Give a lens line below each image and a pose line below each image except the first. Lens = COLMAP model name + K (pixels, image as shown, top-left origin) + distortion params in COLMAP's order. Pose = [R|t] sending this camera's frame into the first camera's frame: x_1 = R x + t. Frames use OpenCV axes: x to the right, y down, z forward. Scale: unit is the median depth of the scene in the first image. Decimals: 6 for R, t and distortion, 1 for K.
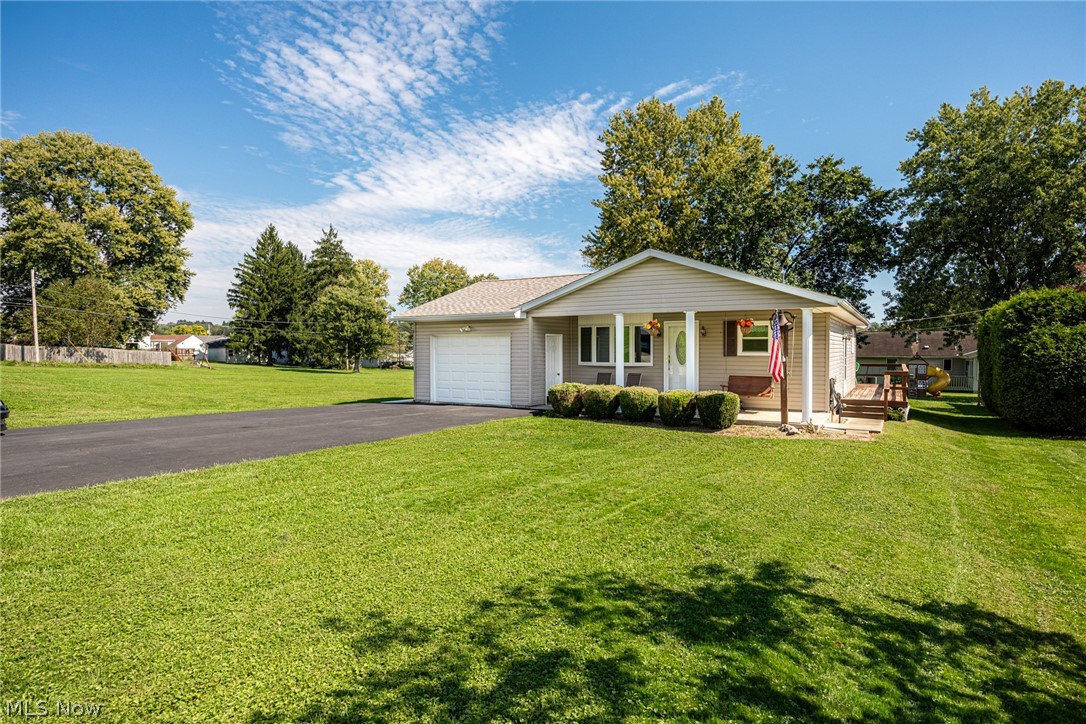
lens RADIAL K [[609.4, 0, 547.8], [0, 609.4, 350.9], [0, 0, 1]] dist [0.000955, -0.001360]
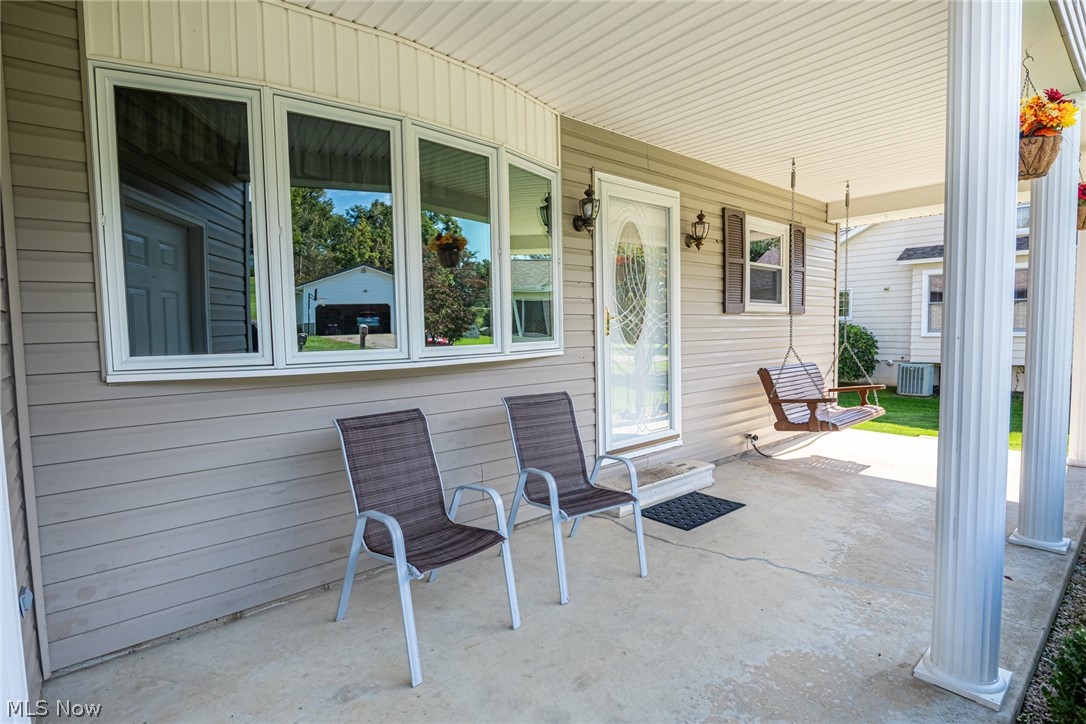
lens RADIAL K [[529.9, 0, 538.9], [0, 529.9, 356.4], [0, 0, 1]] dist [-0.003202, -0.000320]
pose [[0.338375, -0.053576, 0.939485, -0.019257], [0.022083, 0.998555, 0.048991, 0.012770], [-0.940752, 0.004169, 0.339069, 0.780625]]
